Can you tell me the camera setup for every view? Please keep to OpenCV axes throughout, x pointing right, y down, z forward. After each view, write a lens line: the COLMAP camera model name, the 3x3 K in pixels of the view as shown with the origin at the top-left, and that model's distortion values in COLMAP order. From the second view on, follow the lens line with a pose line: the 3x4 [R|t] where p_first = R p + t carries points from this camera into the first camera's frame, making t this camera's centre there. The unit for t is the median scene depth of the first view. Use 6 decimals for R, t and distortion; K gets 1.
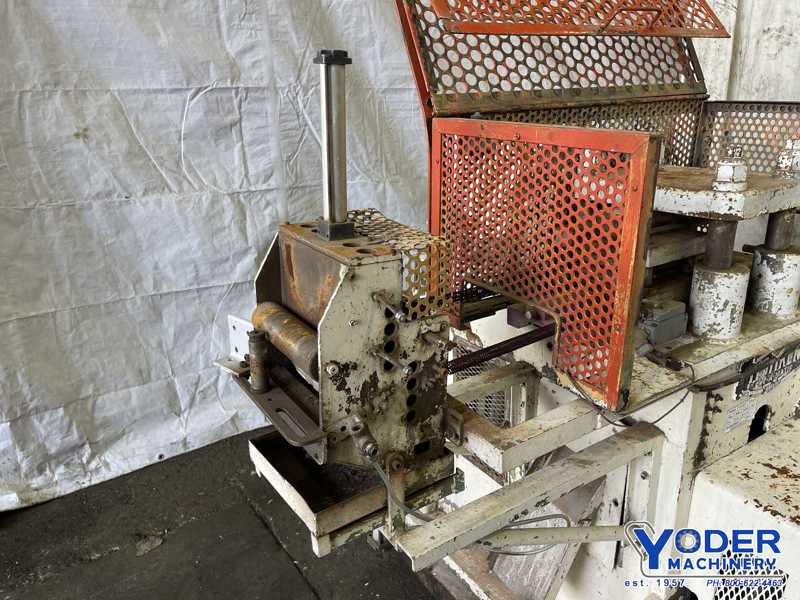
lens RADIAL K [[620.7, 0, 400.0], [0, 620.7, 300.0], [0, 0, 1]] dist [0.072889, -0.110915]
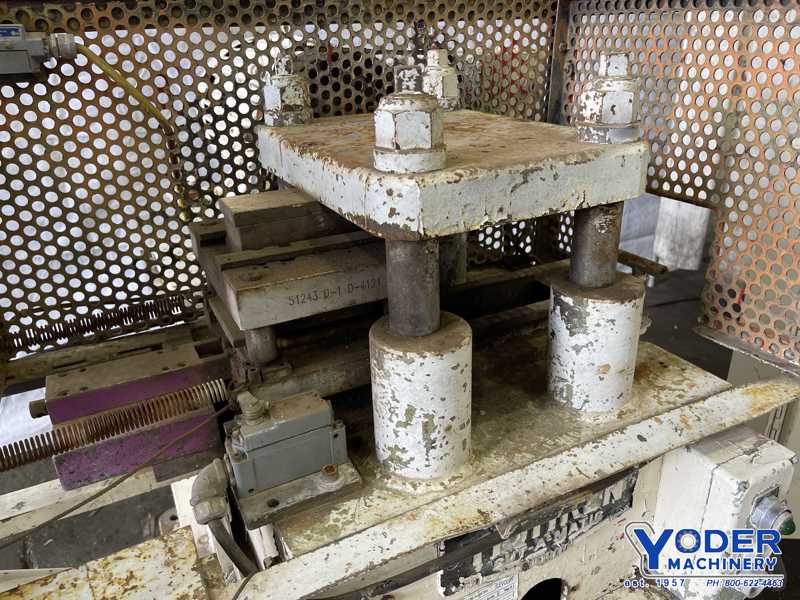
lens RADIAL K [[620.7, 0, 400.0], [0, 620.7, 300.0], [0, 0, 1]] dist [0.072889, -0.110915]
pose [[0.995497, 0.040378, -0.085760, 0.293867], [-0.032985, 0.995754, 0.085946, -0.063063], [0.088866, -0.082730, 0.992602, 0.291409]]
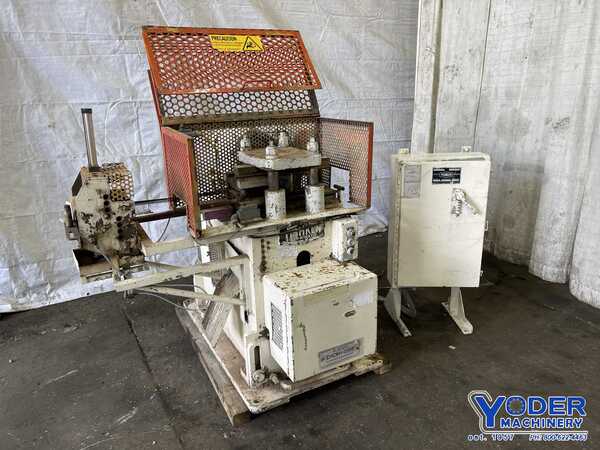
lens RADIAL K [[465.5, 0, 300.0], [0, 465.5, 225.0], [0, 0, 1]] dist [0.072889, -0.110915]
pose [[0.996687, 0.026854, -0.076772, 0.411498], [-0.029164, 0.999150, -0.029123, 0.072568], [0.075925, 0.031266, 0.996623, -0.429103]]
